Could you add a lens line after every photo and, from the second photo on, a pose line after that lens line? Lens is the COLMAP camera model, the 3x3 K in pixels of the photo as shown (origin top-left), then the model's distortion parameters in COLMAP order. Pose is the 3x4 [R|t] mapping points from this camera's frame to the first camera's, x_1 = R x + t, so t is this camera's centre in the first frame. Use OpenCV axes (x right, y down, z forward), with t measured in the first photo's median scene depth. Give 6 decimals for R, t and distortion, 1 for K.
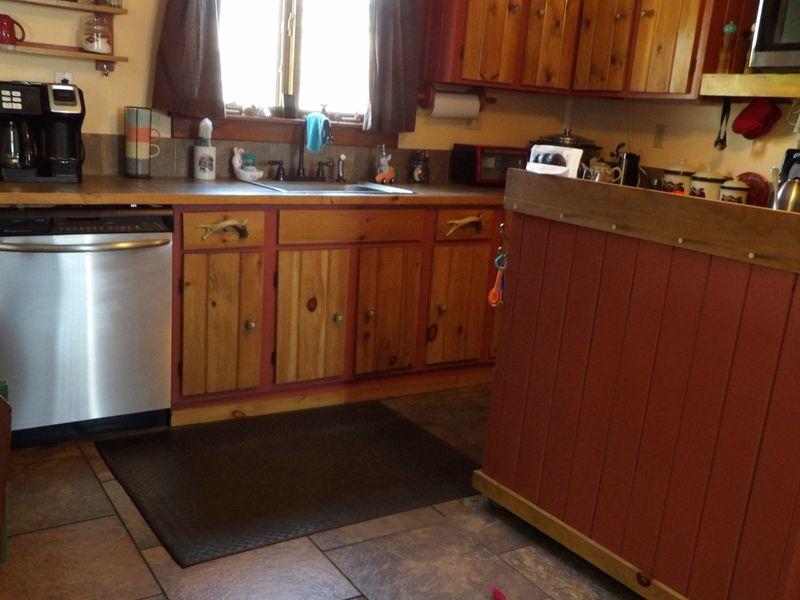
lens RADIAL K [[813.7, 0, 396.6], [0, 813.7, 312.6], [0, 0, 1]] dist [-0.015704, 0.094402]
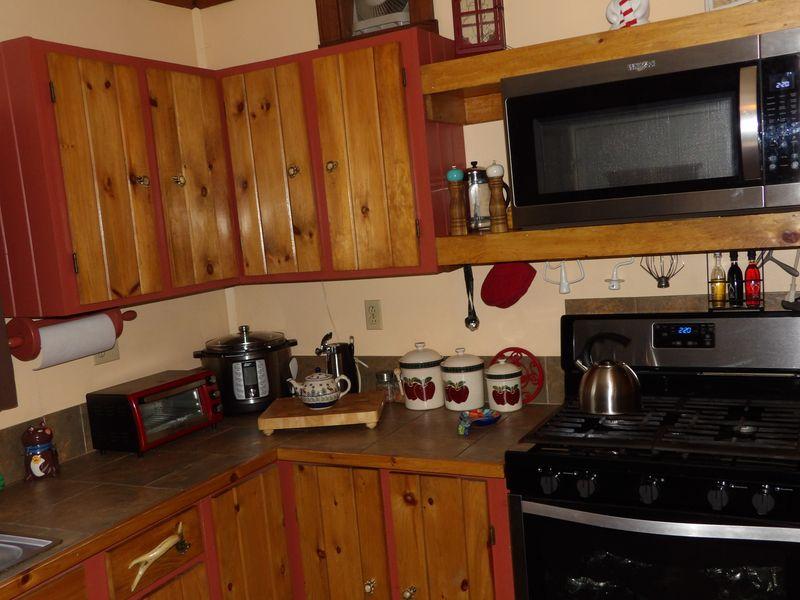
lens RADIAL K [[813.7, 0, 396.6], [0, 813.7, 312.6], [0, 0, 1]] dist [-0.015704, 0.094402]
pose [[0.857109, -0.213691, 0.468721, -0.004955], [0.271536, 0.960644, -0.058574, -0.184993], [-0.437758, 0.177479, 0.881402, 0.369114]]
